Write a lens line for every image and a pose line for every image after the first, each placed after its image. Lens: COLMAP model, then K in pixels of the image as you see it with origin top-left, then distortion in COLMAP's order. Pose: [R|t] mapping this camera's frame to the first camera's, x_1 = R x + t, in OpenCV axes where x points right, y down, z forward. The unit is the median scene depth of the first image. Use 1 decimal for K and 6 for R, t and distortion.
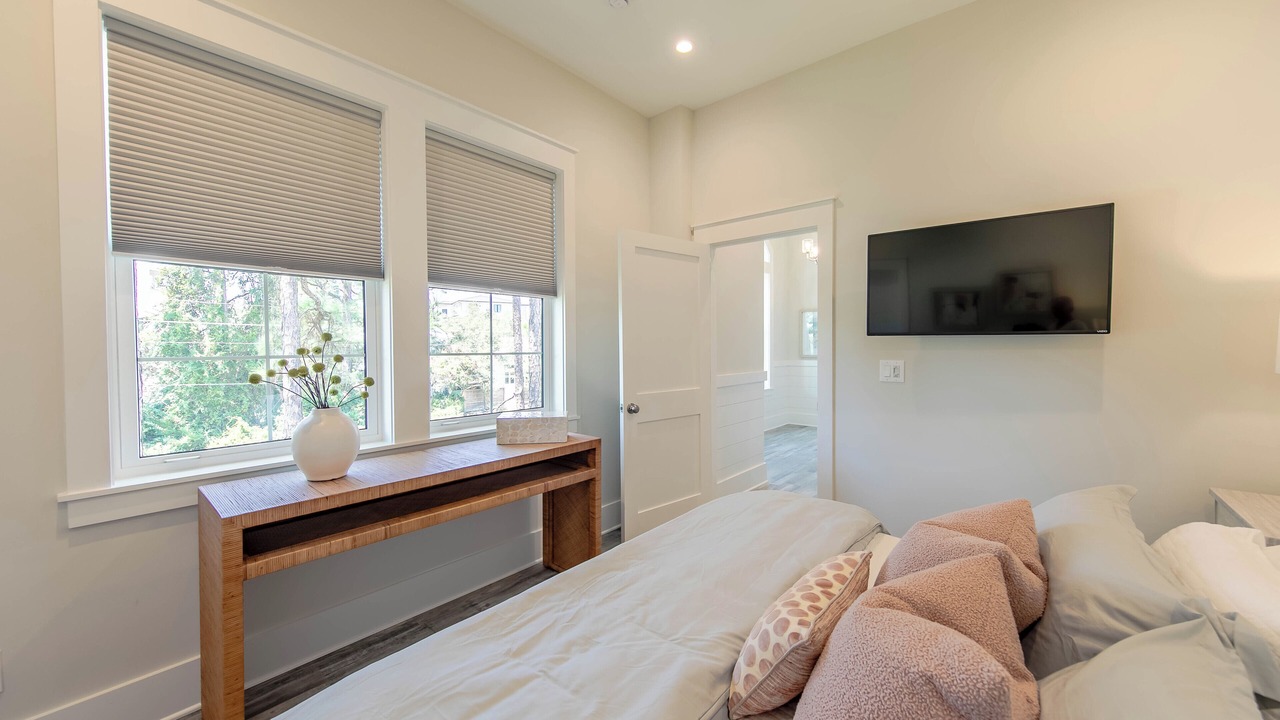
lens RADIAL K [[471.6, 0, 645.3], [0, 471.6, 356.0], [0, 0, 1]] dist [0.001077, 0.000038]
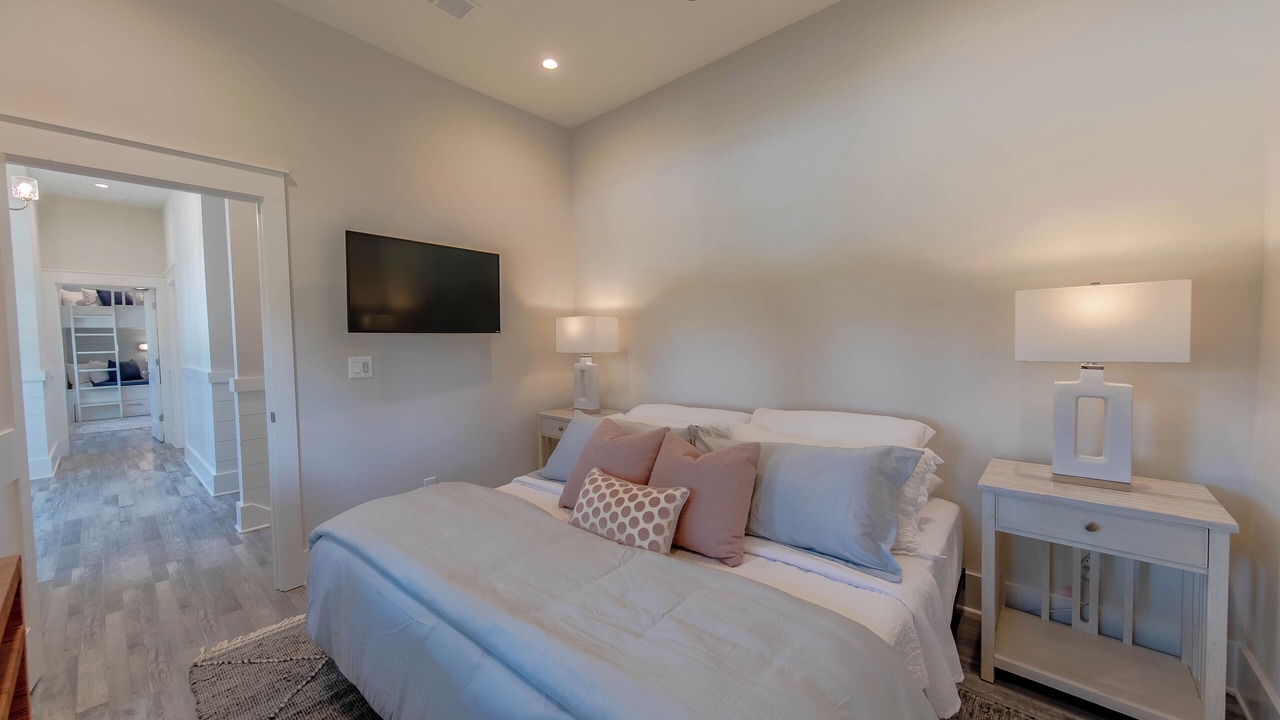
lens RADIAL K [[471.6, 0, 645.3], [0, 471.6, 356.0], [0, 0, 1]] dist [0.001077, 0.000038]
pose [[0.008913, -0.035802, 0.999319, -0.504640], [0.037554, 0.998666, 0.035444, -0.005955], [-0.999255, 0.037212, 0.010246, 0.373260]]
